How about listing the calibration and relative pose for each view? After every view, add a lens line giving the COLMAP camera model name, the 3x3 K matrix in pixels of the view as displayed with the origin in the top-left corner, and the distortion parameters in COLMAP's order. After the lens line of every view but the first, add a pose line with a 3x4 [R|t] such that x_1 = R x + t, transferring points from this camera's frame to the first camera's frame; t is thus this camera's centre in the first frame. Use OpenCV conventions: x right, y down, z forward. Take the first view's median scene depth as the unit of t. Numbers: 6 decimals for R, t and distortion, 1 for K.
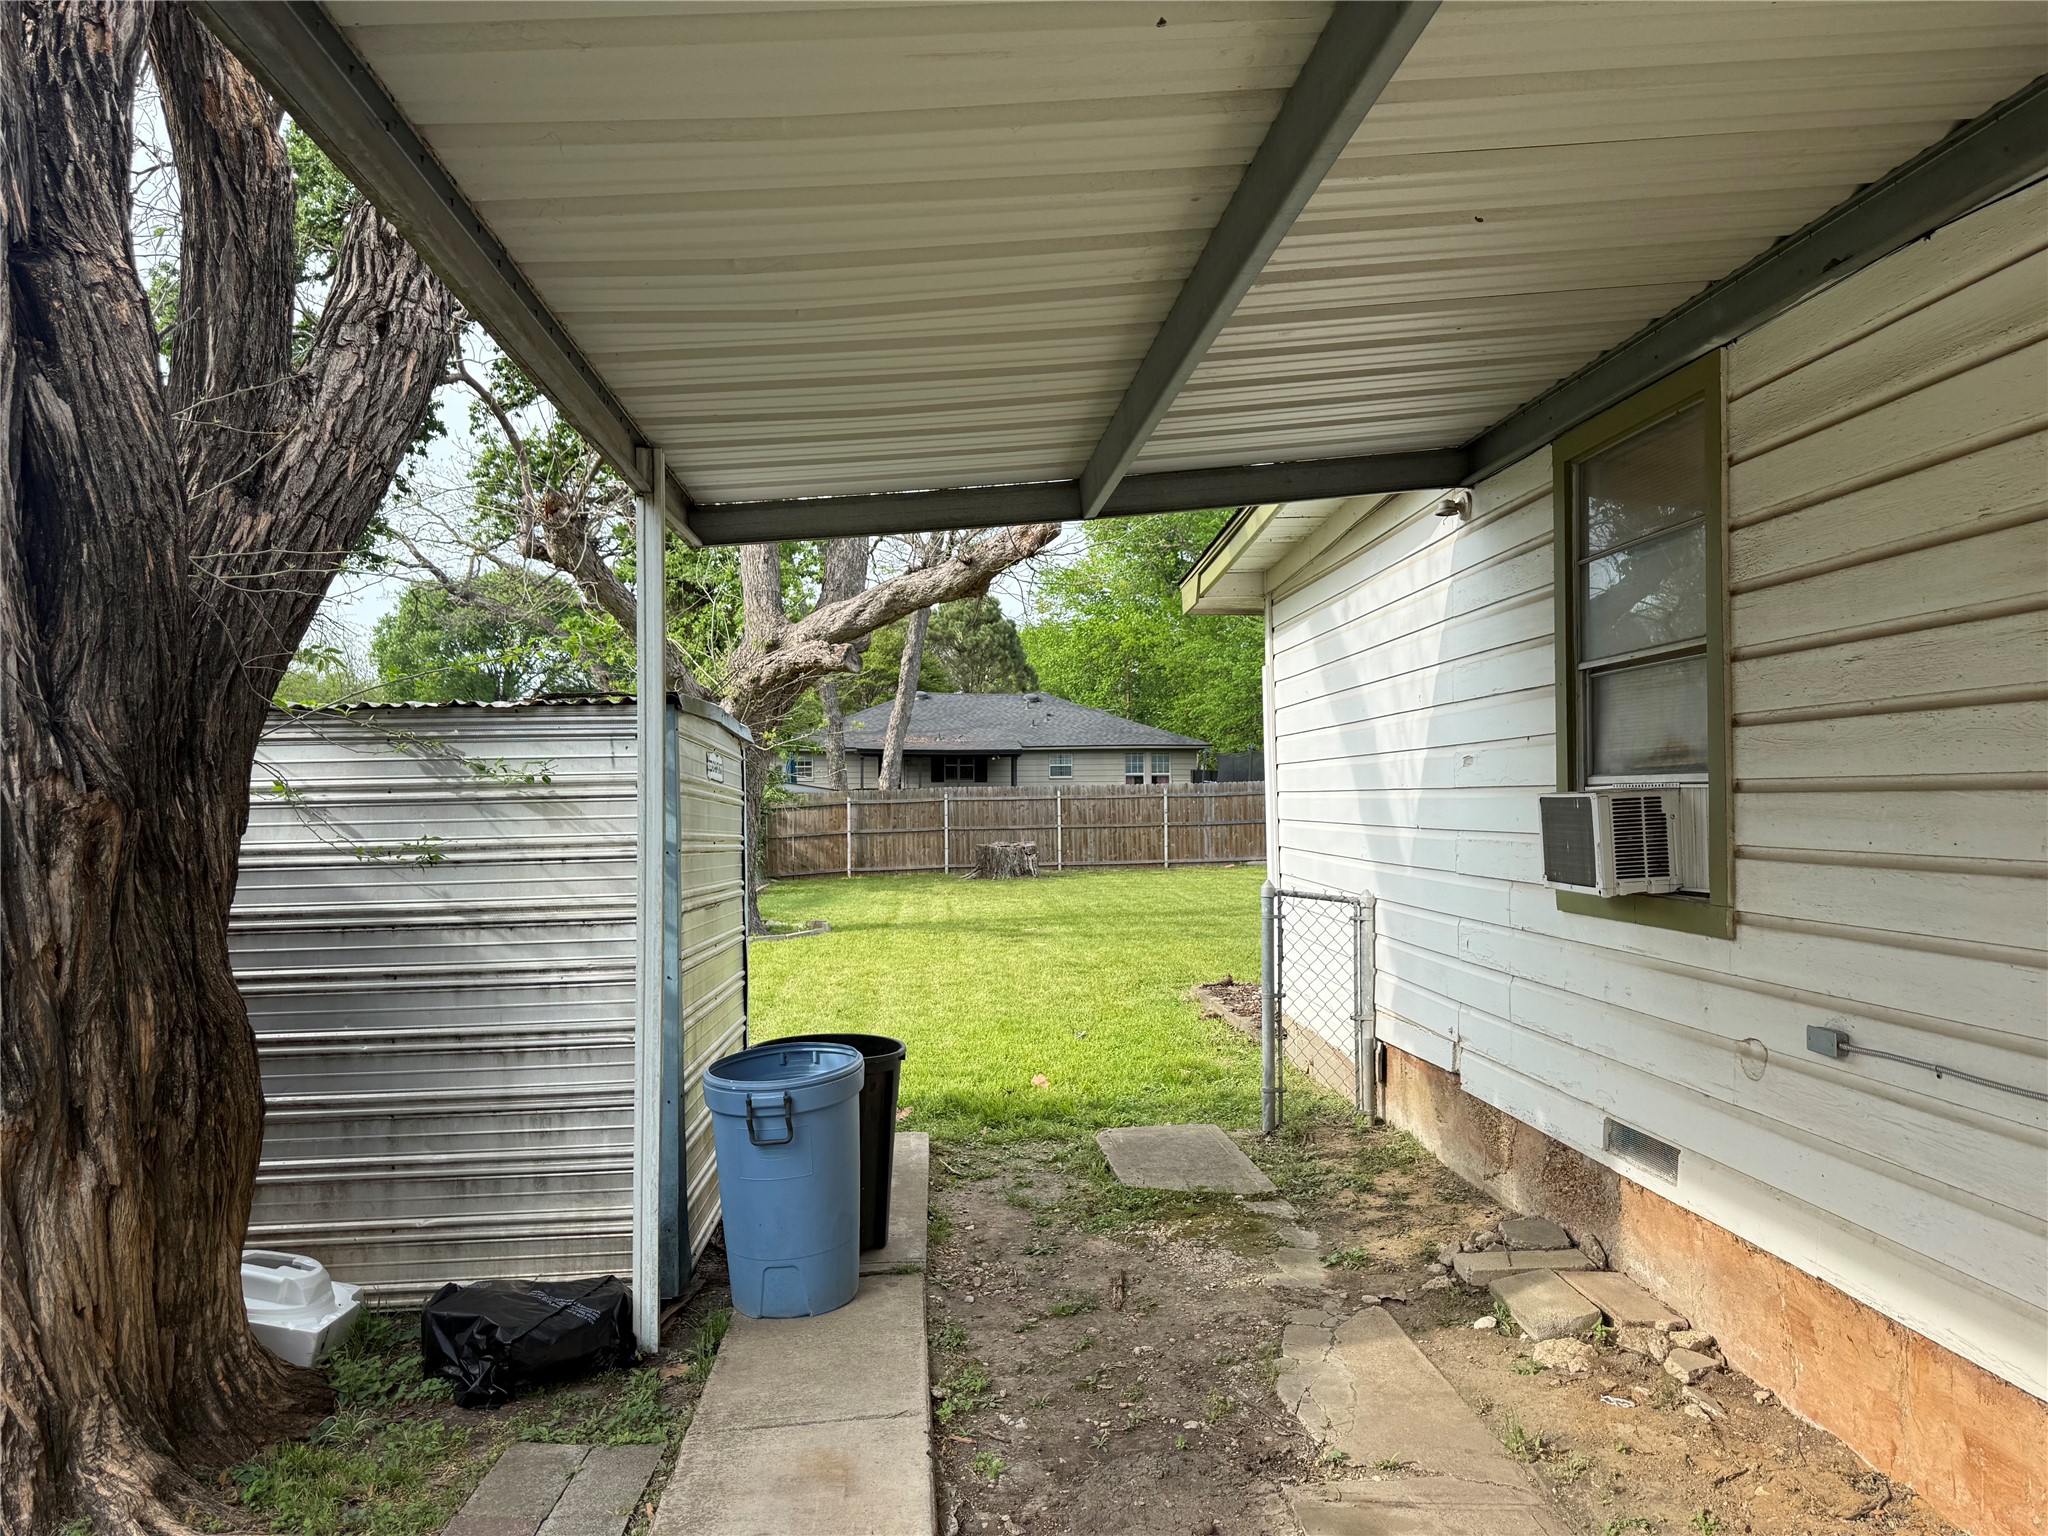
lens RADIAL K [[1468.6, 0, 1024.0], [0, 1468.6, 768.0], [0, 0, 1]] dist [-0.002594, -0.003010]
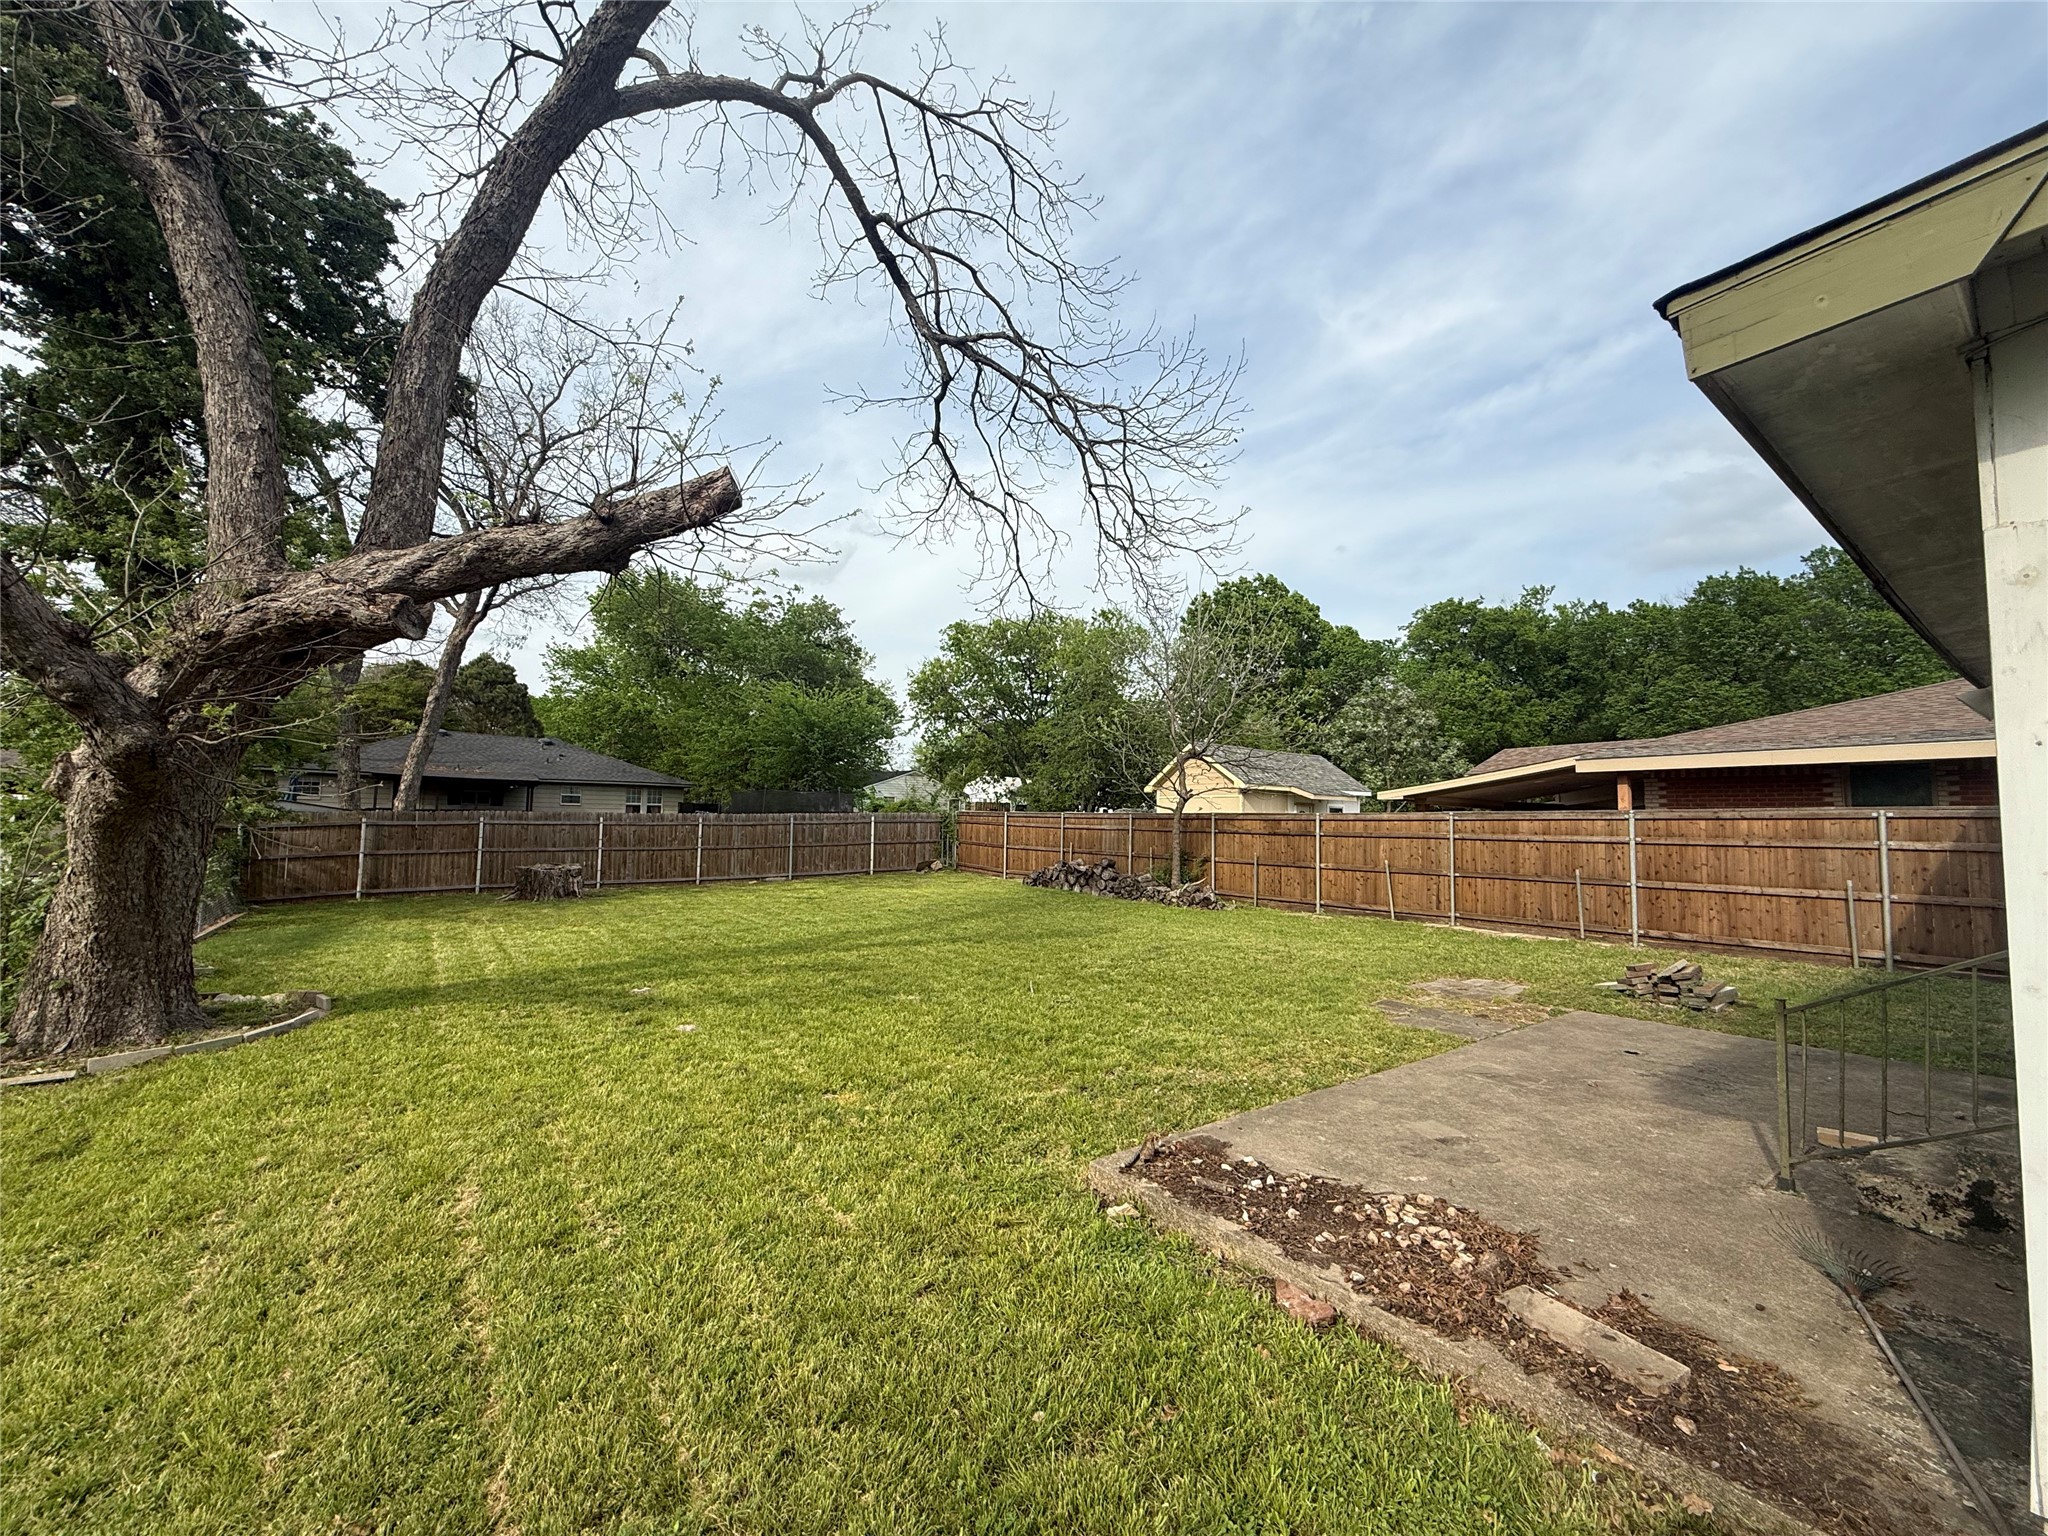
lens RADIAL K [[810.8, 0, 1024.0], [0, 810.8, 768.0], [0, 0, 1]] dist [-0.010097, -0.000218]
pose [[0.838323, 0.061026, 0.541747, -0.044516], [-0.035058, 0.997693, -0.058136, 0.002513], [-0.544045, 0.029744, 0.838529, 0.314768]]
